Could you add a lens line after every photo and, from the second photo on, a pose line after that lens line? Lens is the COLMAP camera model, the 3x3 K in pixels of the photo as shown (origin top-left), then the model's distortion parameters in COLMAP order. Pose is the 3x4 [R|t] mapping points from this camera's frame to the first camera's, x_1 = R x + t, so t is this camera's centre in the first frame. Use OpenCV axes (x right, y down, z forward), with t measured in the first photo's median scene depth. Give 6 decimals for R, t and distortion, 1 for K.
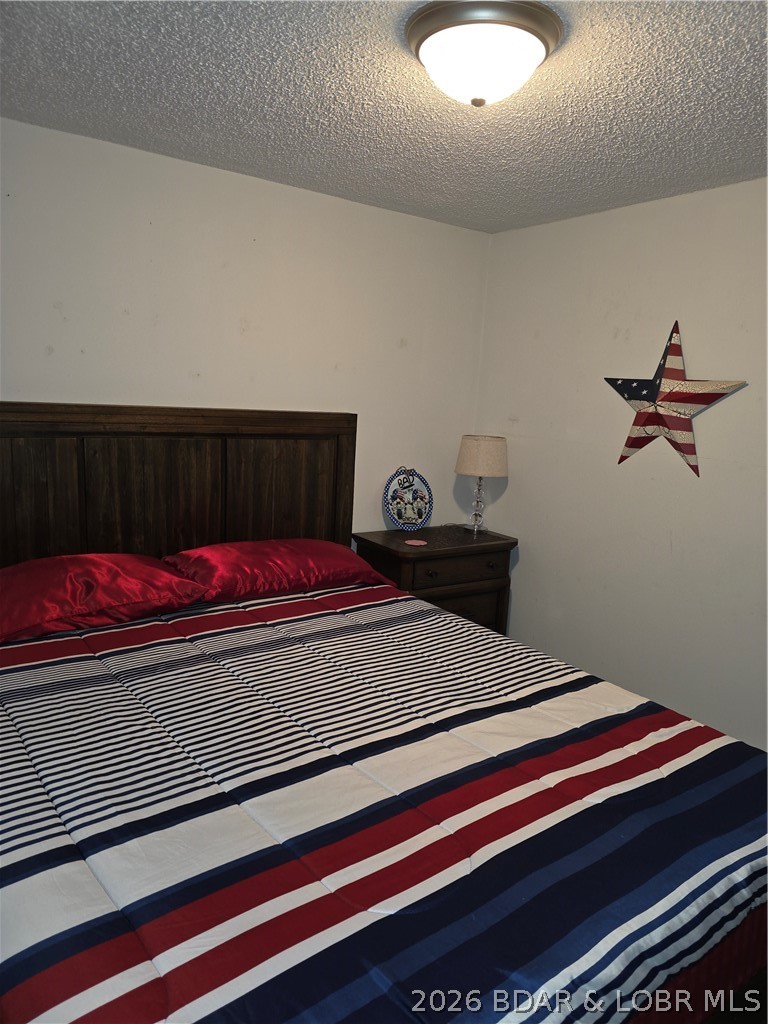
lens RADIAL K [[688.3, 0, 383.5], [0, 688.3, 517.5], [0, 0, 1]] dist [0.043741, -0.040044]
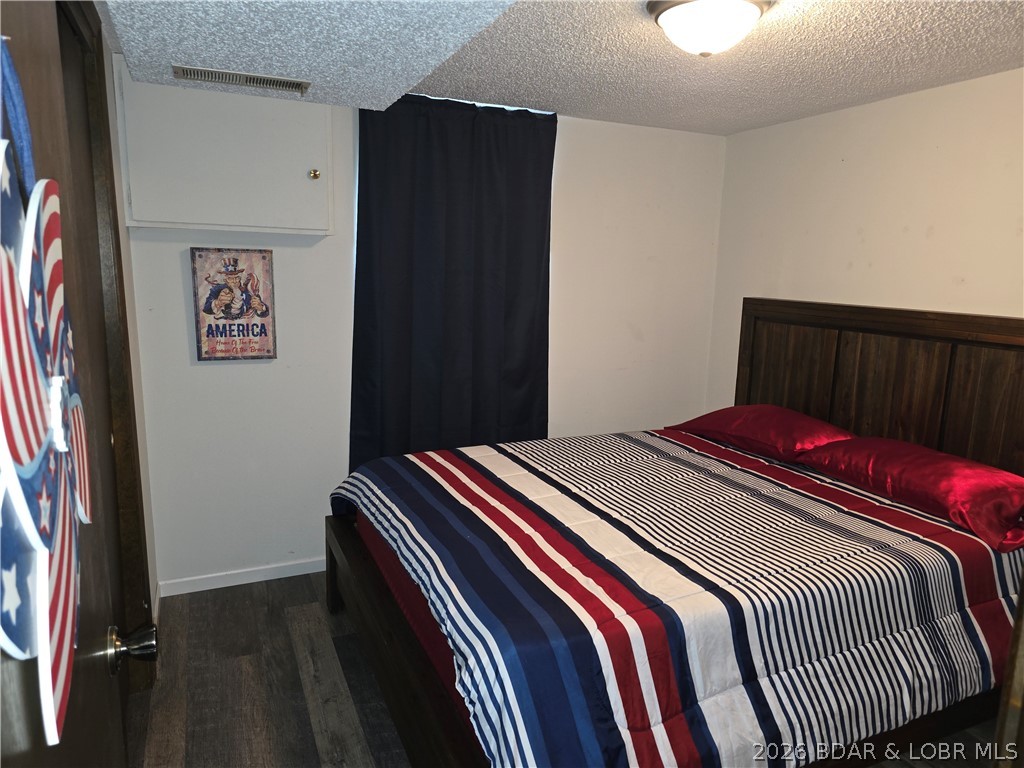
lens RADIAL K [[688.3, 0, 512.0], [0, 688.3, 384.0], [0, 0, 1]] dist [0.043741, -0.040044]
pose [[-0.223829, 0.108715, -0.968546, 0.960886], [-0.213405, 0.964178, 0.157542, -0.090066], [0.950978, 0.241955, -0.192610, 0.677386]]
